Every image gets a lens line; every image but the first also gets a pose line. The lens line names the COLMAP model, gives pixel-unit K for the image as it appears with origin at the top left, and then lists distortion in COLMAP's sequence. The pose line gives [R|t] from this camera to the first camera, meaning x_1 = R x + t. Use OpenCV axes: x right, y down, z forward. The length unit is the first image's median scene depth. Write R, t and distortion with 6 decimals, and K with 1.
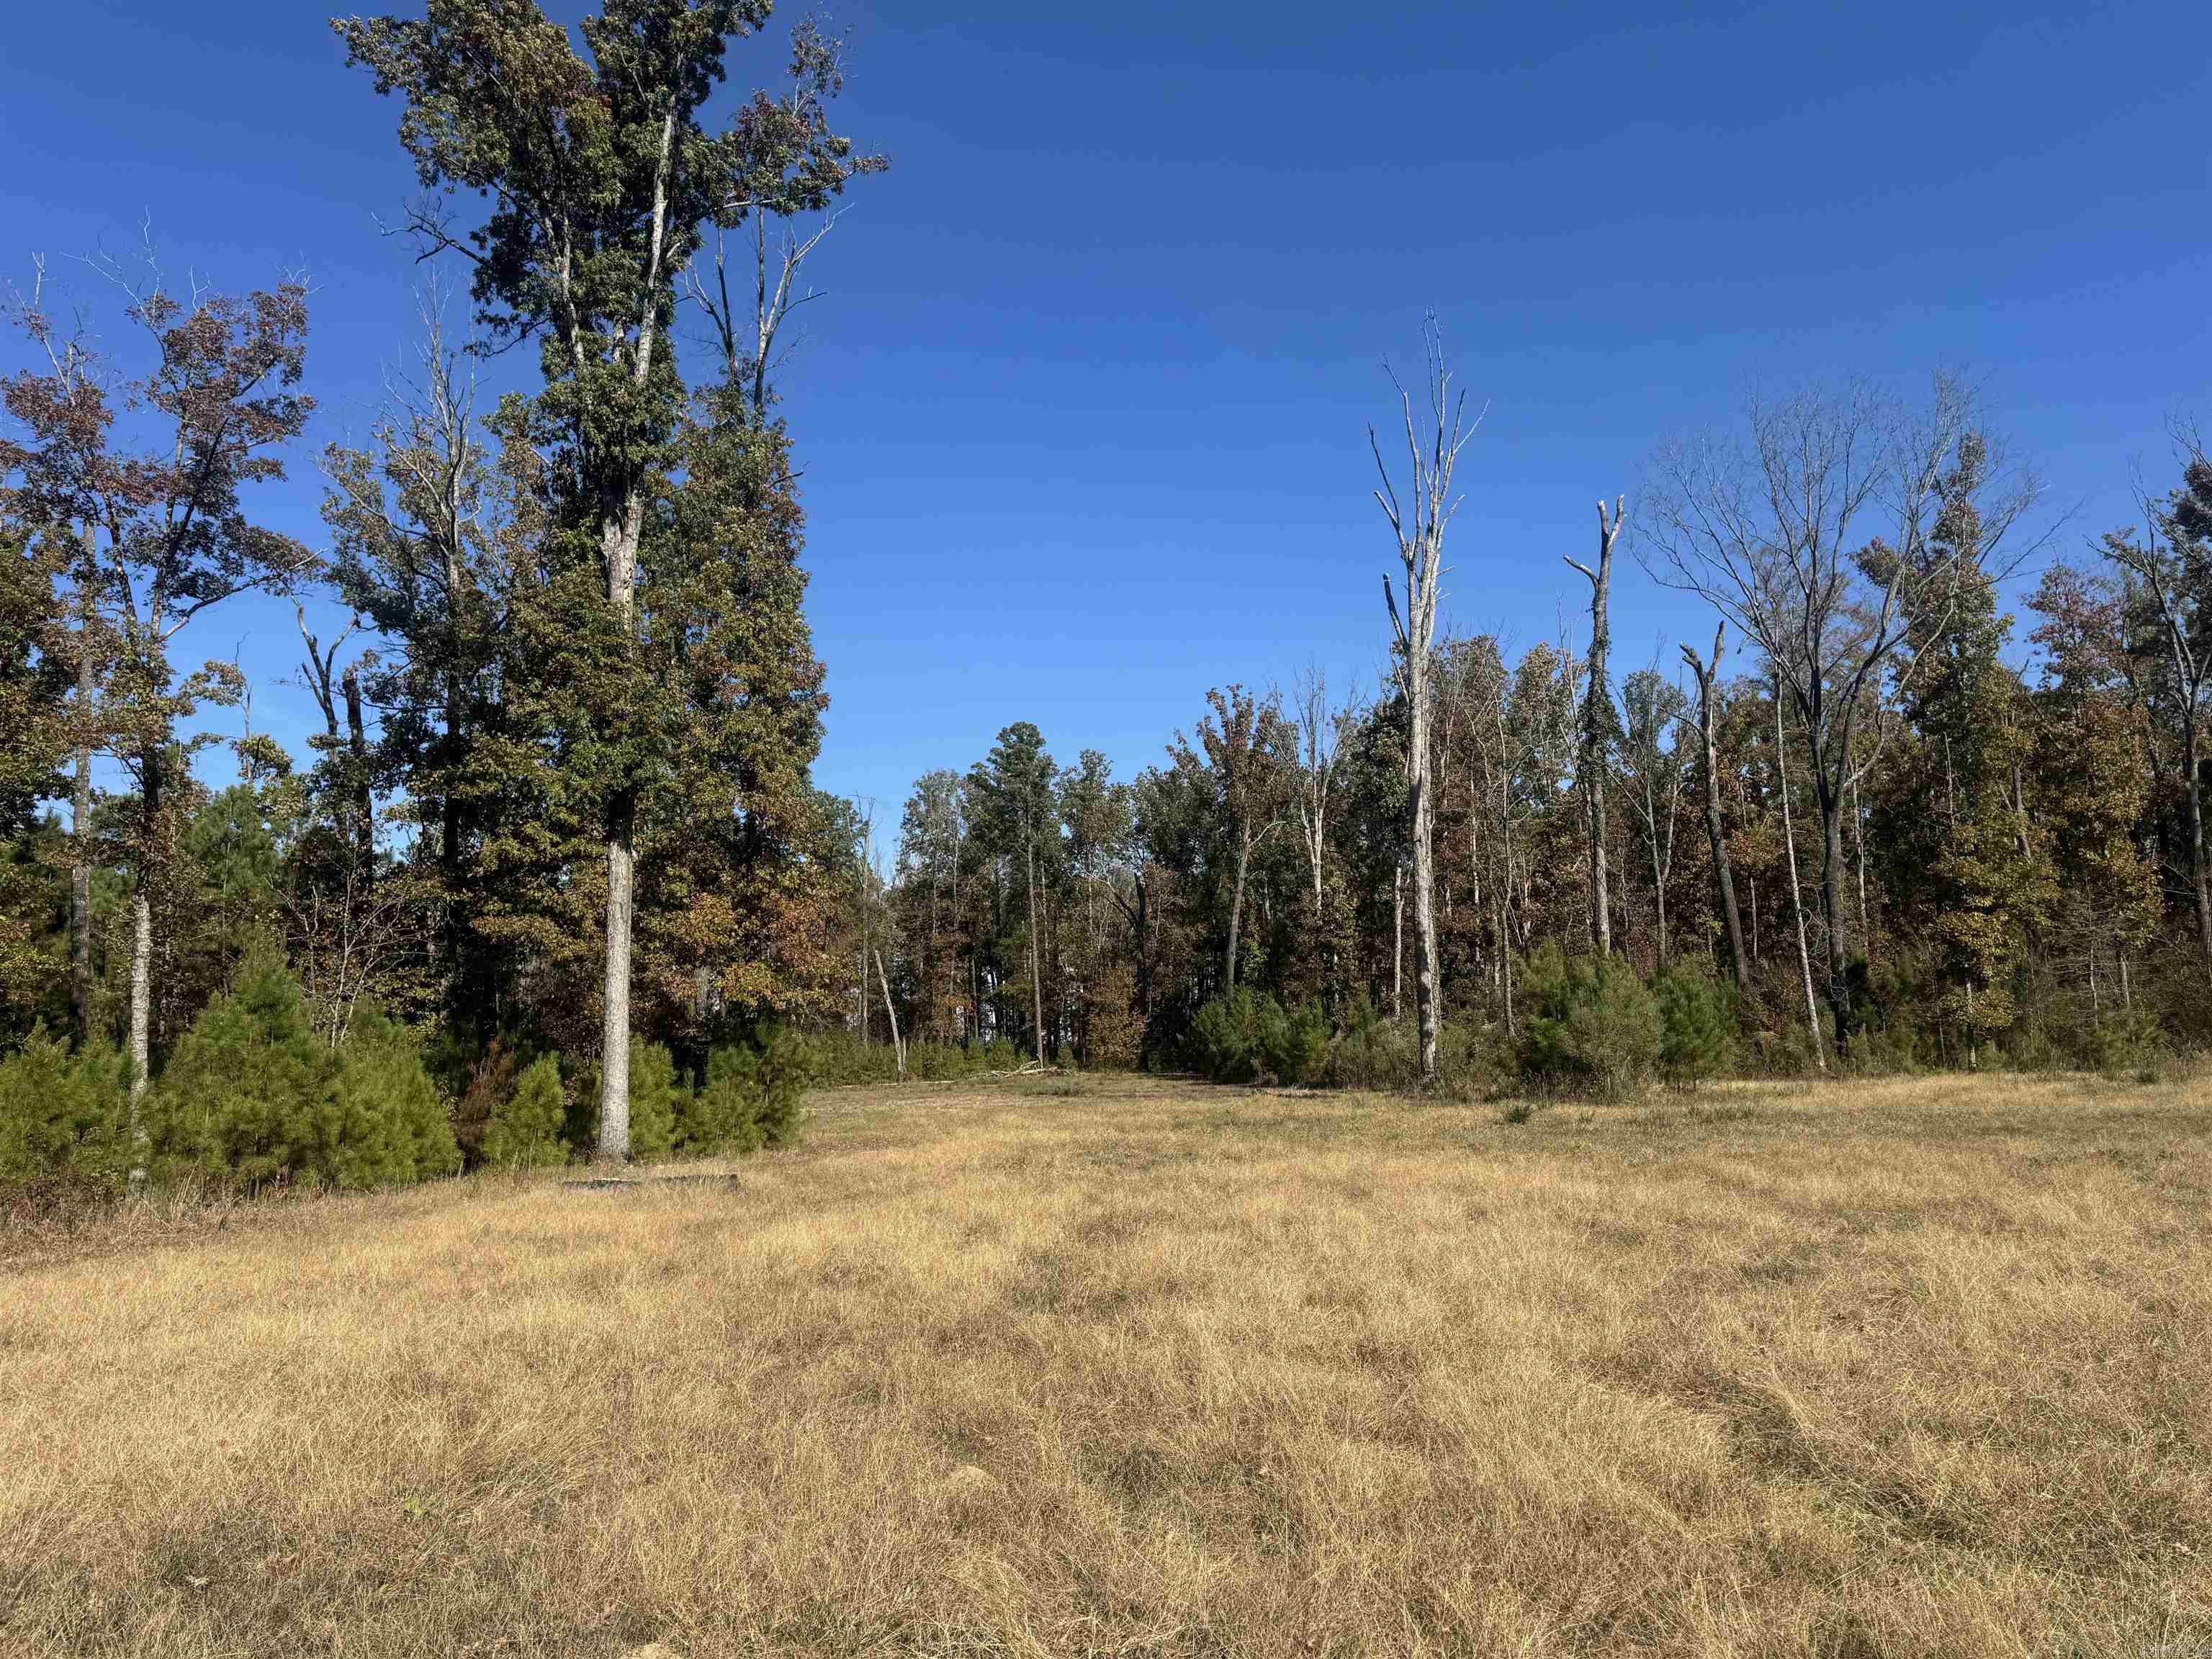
lens RADIAL K [[1553.4, 0, 1102.9], [0, 1553.4, 823.3], [0, 0, 1]] dist [0.005523, -0.005642]
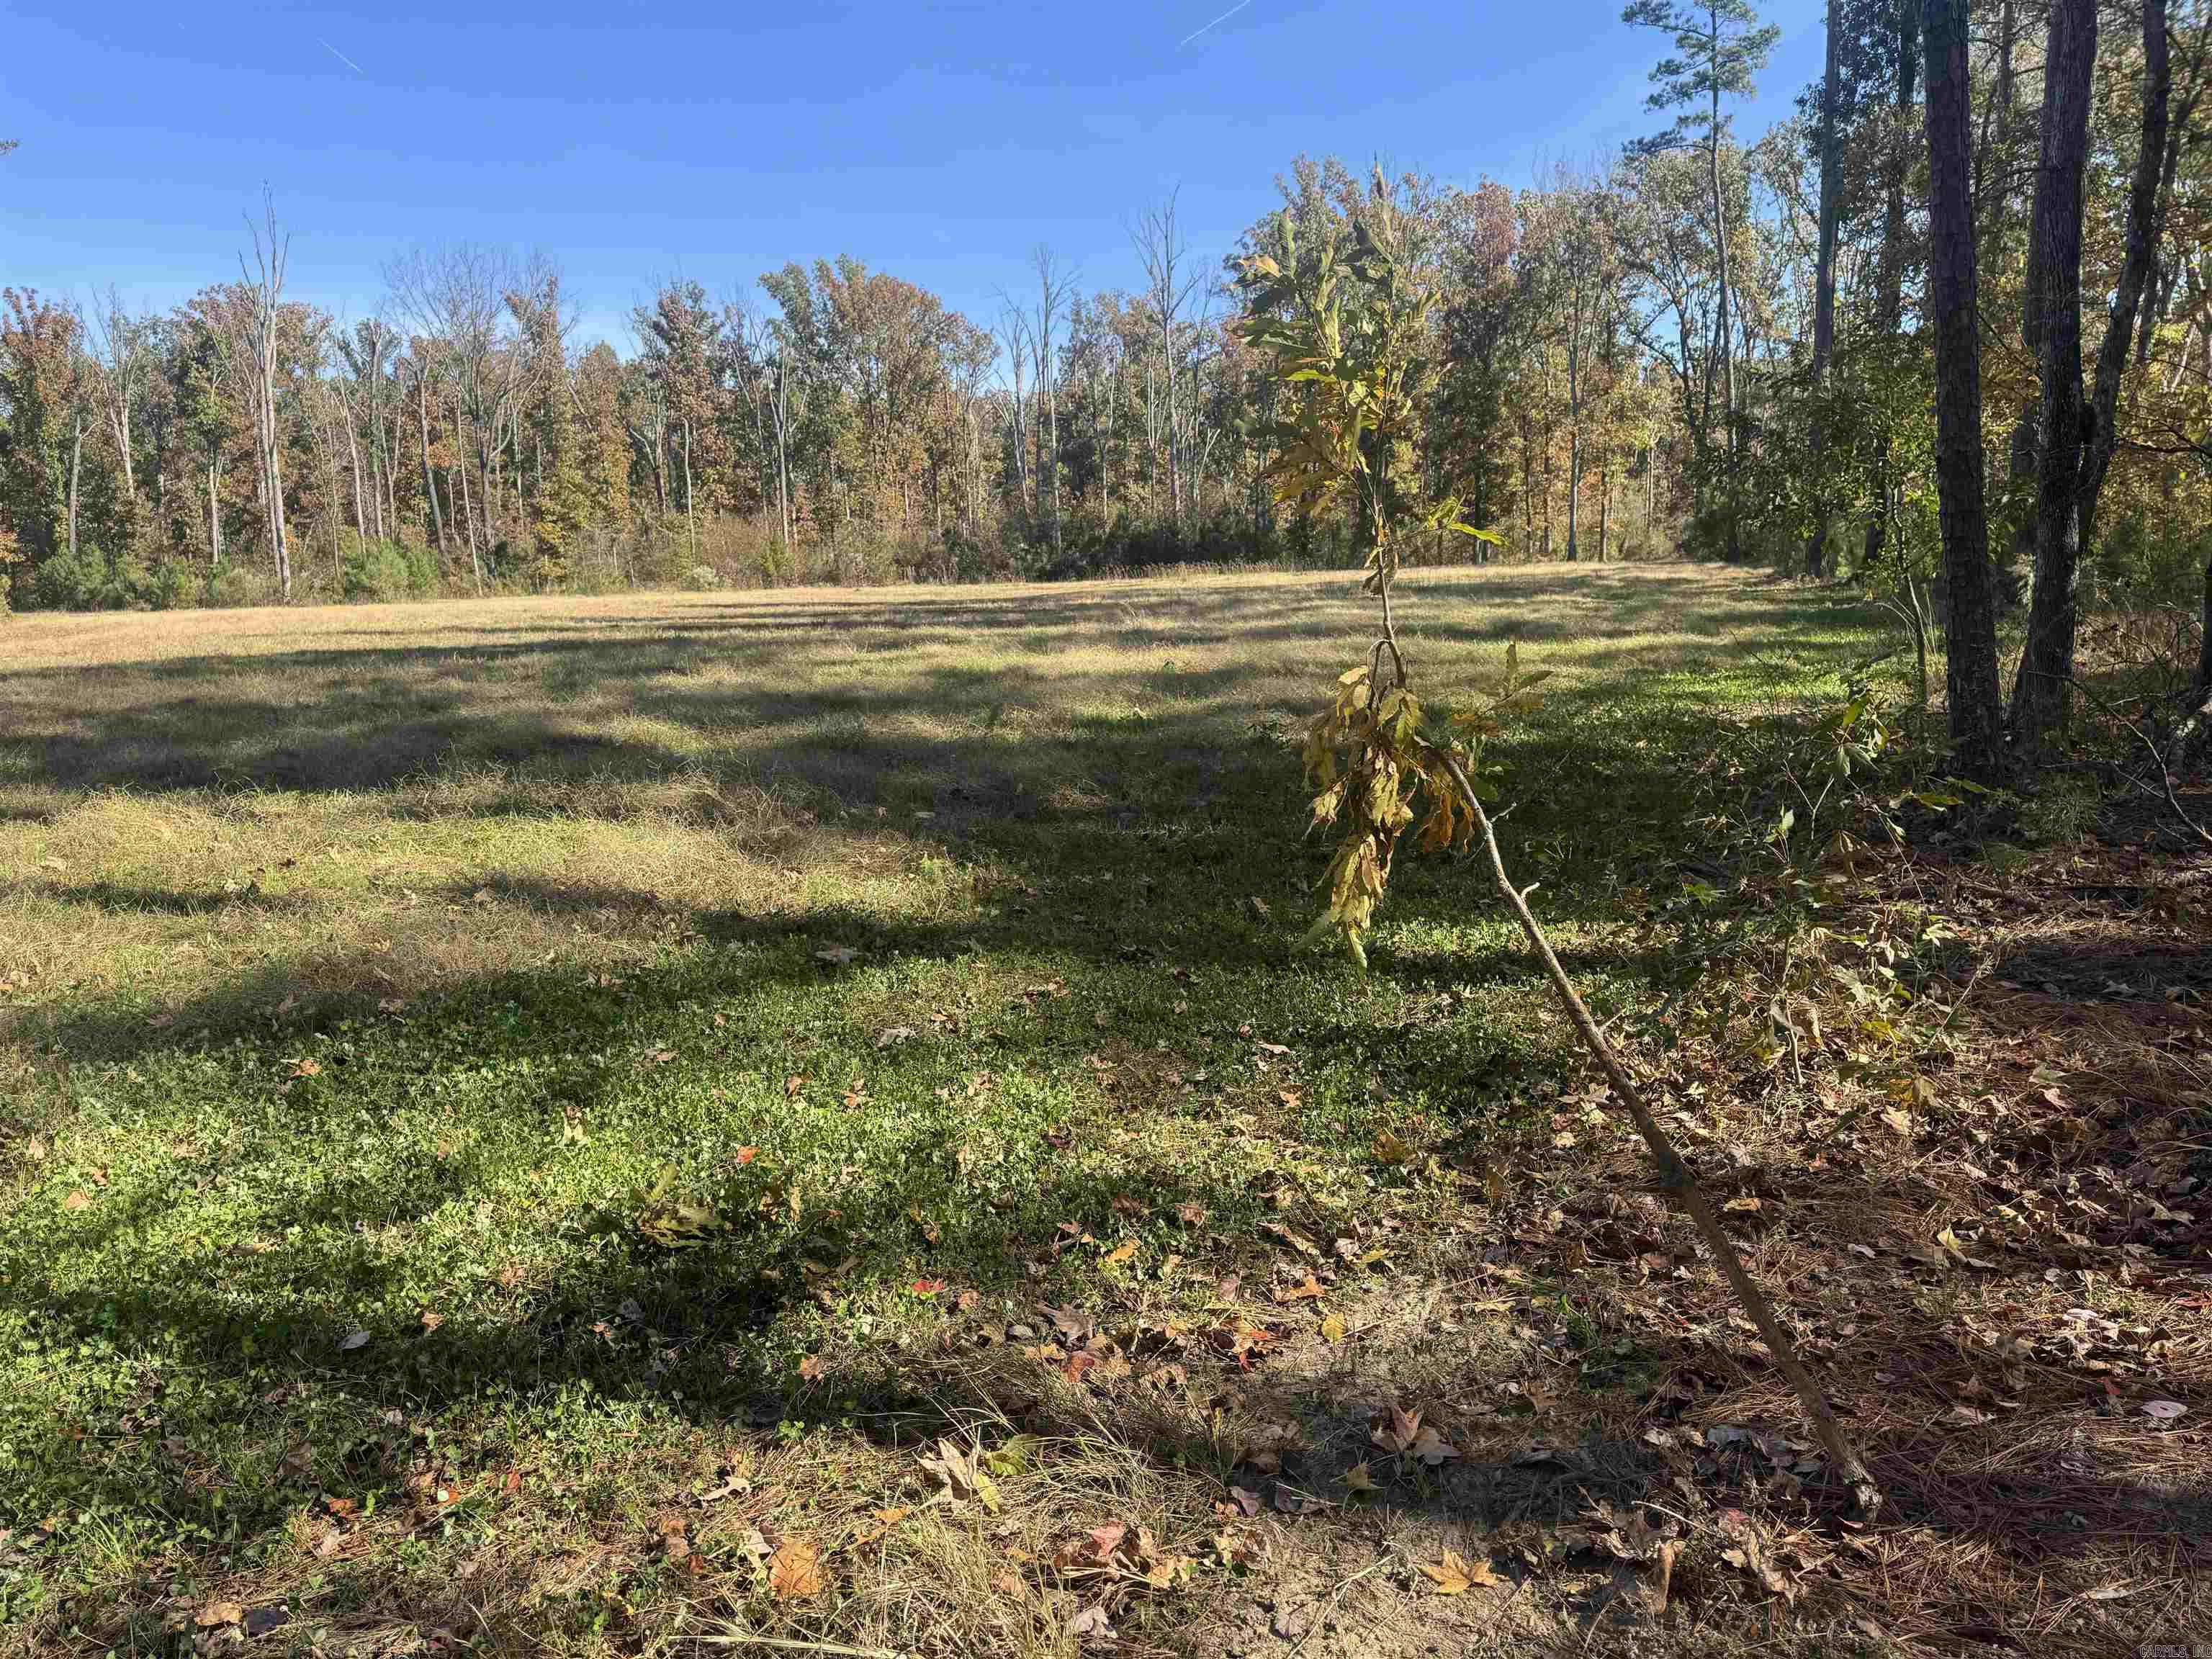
lens RADIAL K [[1553.4, 0, 1098.2], [0, 1553.4, 831.6], [0, 0, 1]] dist [0.005523, -0.005642]
pose [[0.711846, -0.111460, 0.693435, -0.294270], [-0.097137, 0.962214, 0.254378, -0.101052], [-0.695586, -0.248436, 0.674121, -0.726908]]
